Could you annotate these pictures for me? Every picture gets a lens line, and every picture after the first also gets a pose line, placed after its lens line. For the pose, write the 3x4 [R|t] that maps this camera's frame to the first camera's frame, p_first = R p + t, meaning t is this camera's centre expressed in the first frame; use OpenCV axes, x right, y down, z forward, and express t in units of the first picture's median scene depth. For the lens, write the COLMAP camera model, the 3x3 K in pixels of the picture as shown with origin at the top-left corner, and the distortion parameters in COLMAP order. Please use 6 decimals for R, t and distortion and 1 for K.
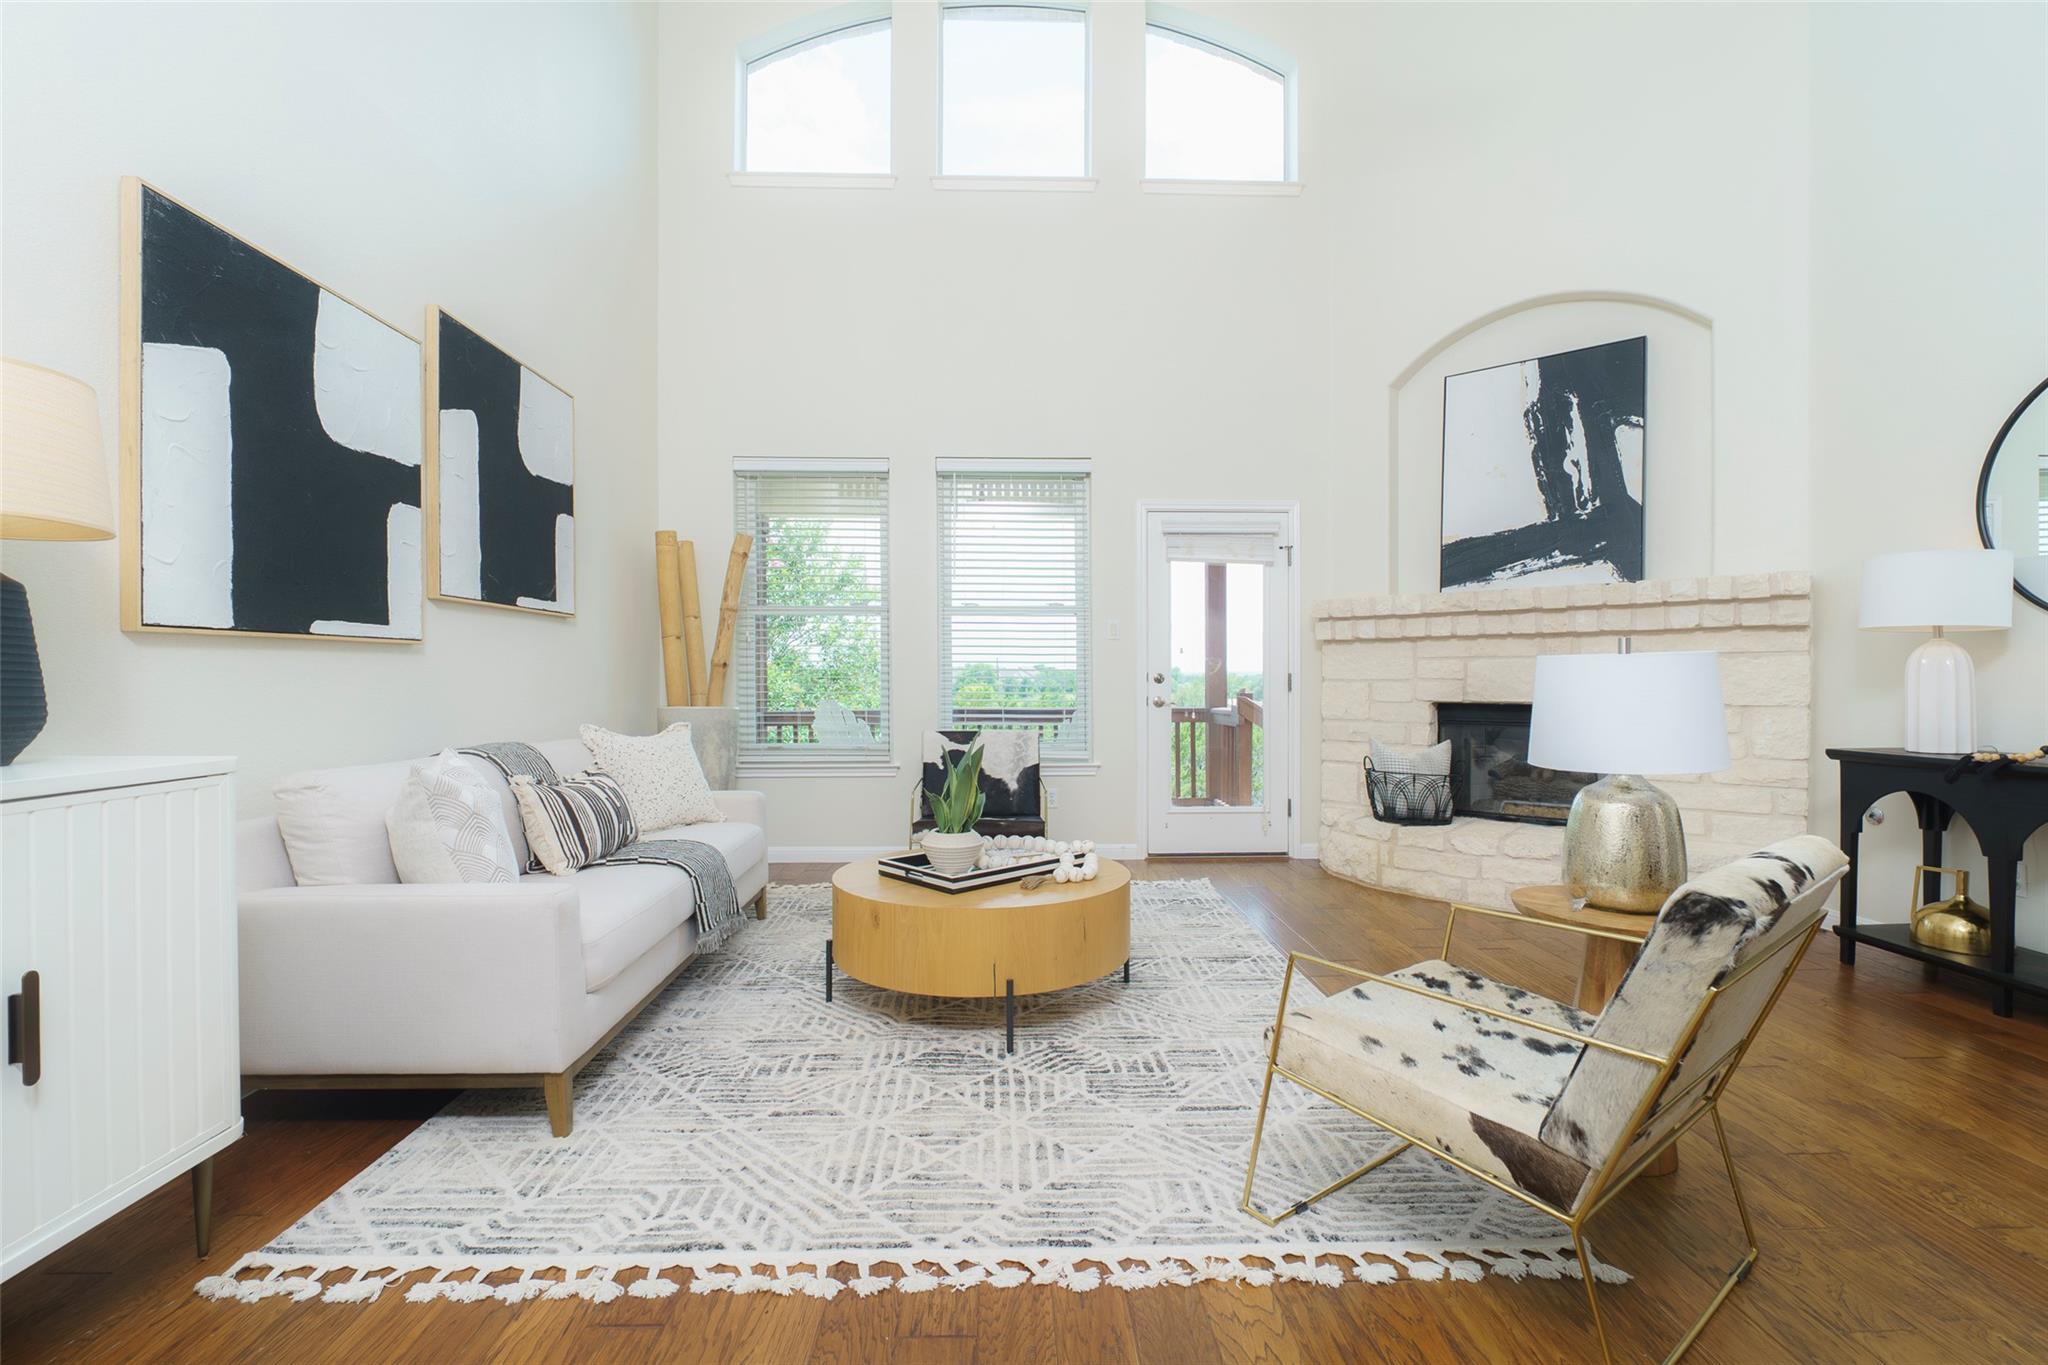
lens RADIAL K [[914.3, 0, 1017.6], [0, 914.3, 677.2], [0, 0, 1]] dist [-0.005882, -0.001019]
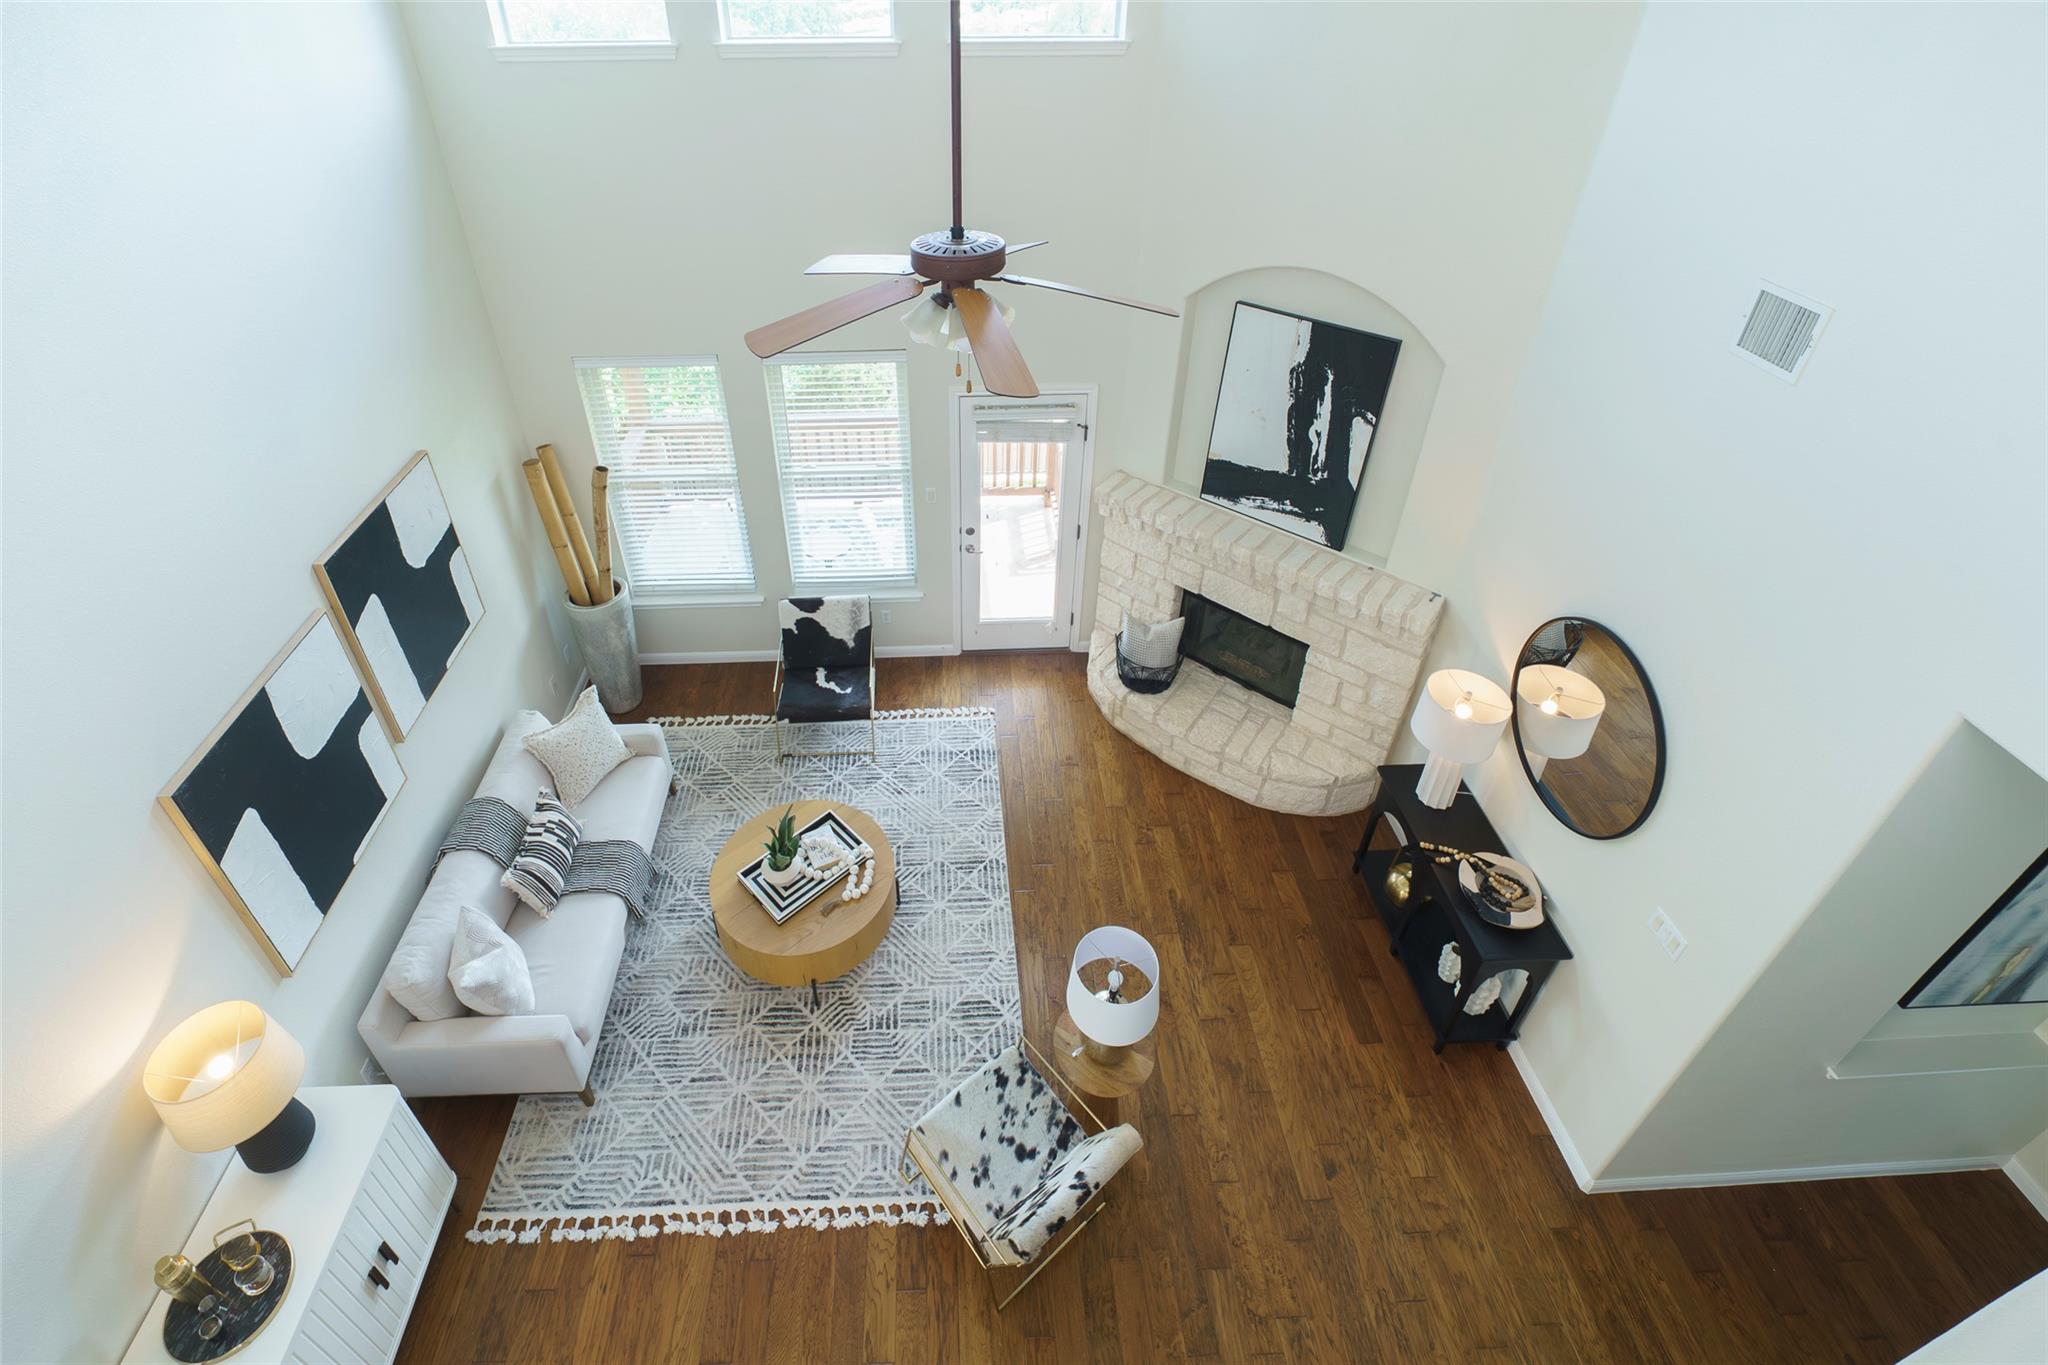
lens RADIAL K [[965.0, 0, 955.8], [0, 965.0, 474.6], [0, 0, 1]] dist [-0.004446, -0.001205]
pose [[0.999945, -0.010497, -0.000171, 0.260003], [0.009177, 0.865982, 0.499990, -1.365355], [-0.005100, -0.499964, 0.866031, -0.139519]]
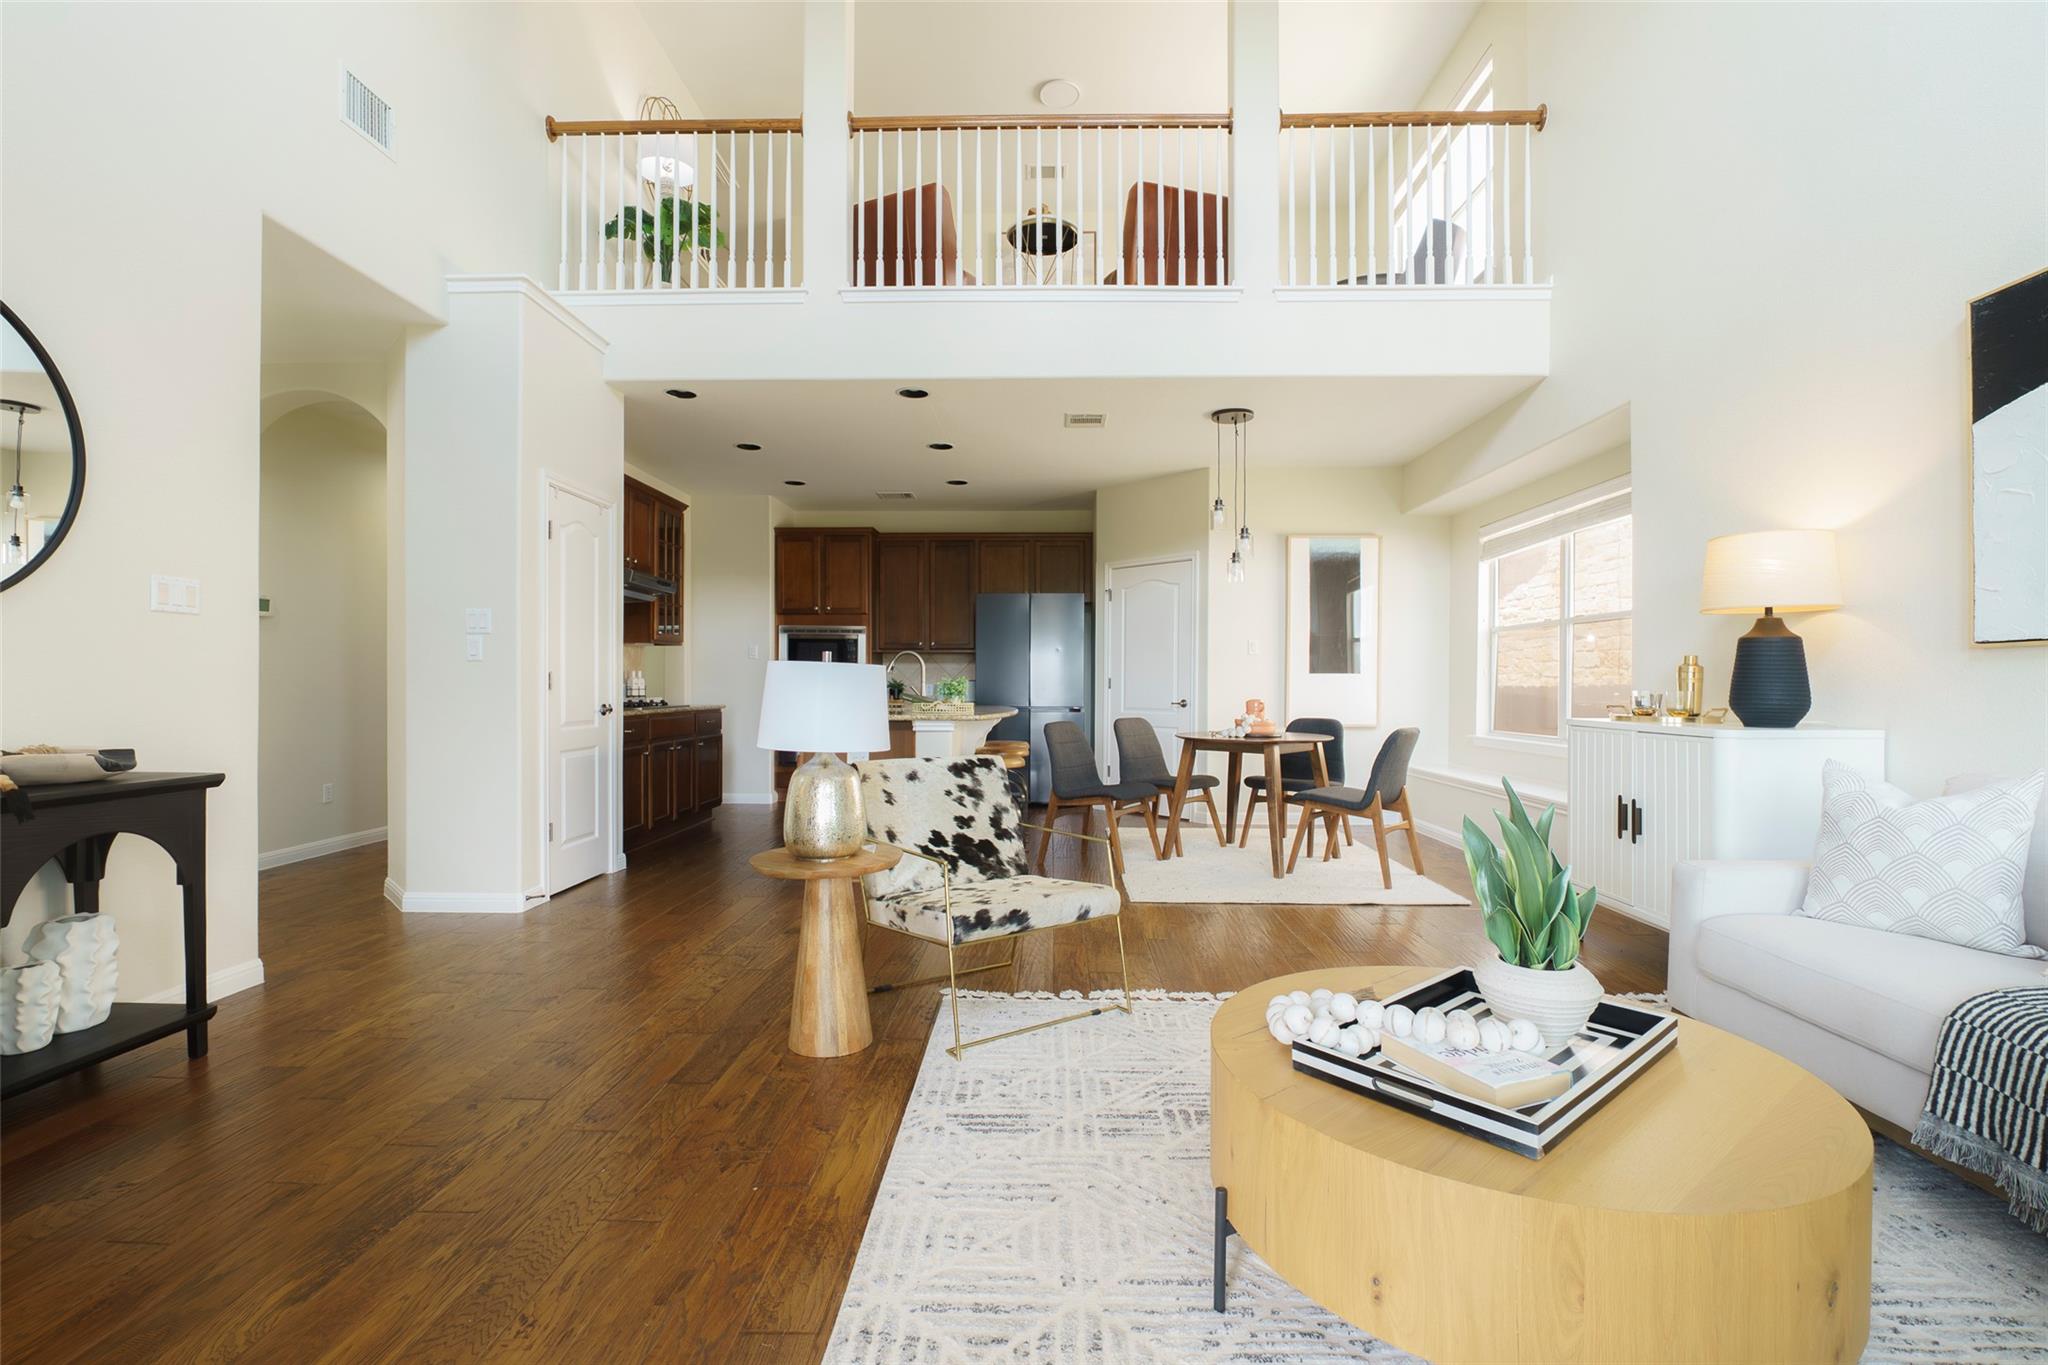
lens RADIAL K [[914.5, 0, 1026.6], [0, 914.5, 670.9], [0, 0, 1]] dist [-0.004711, -0.000185]
pose [[-0.998566, -0.002075, 0.053492, 0.222109], [-0.002881, 0.999884, -0.014984, 0.002603], [-0.053455, -0.015116, -0.998456, 1.686862]]
